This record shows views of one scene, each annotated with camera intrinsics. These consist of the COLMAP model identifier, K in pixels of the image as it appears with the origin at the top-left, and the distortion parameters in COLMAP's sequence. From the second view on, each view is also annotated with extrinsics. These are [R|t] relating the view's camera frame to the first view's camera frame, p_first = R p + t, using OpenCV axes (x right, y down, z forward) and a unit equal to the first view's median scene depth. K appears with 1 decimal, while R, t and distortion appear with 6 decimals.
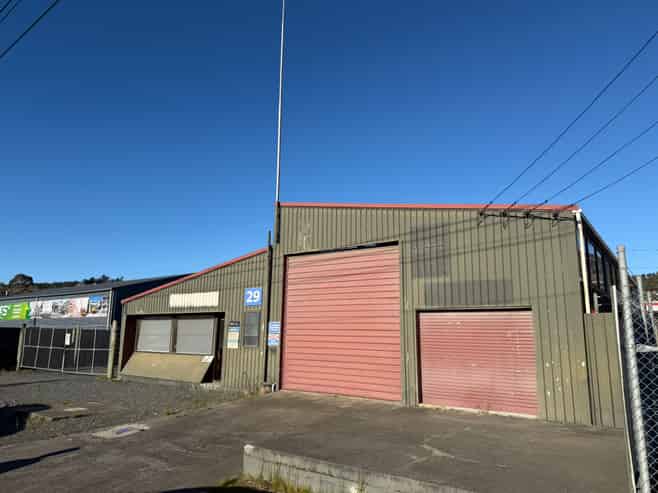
lens RADIAL K [[464.5, 0, 329.0], [0, 464.5, 246.5], [0, 0, 1]] dist [-0.000310, -0.001456]
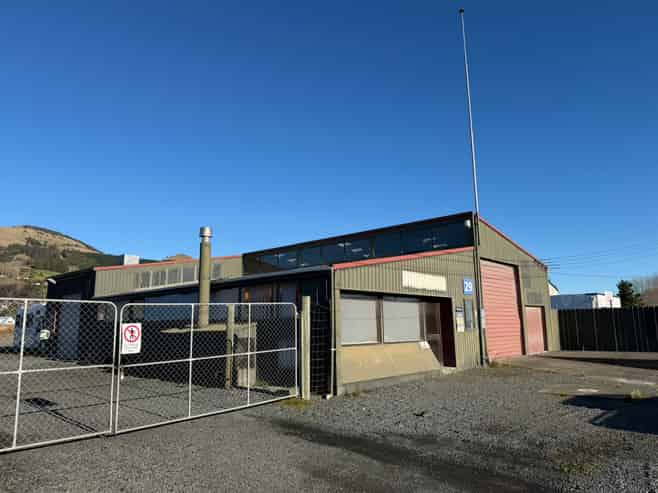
lens RADIAL K [[464.5, 0, 329.0], [0, 464.5, 246.5], [0, 0, 1]] dist [-0.000310, -0.001456]
pose [[0.092192, 0.134298, 0.986643, -1.192492], [-0.201576, 0.972864, -0.113587, 0.186672], [-0.975125, -0.188411, 0.116762, 1.075004]]
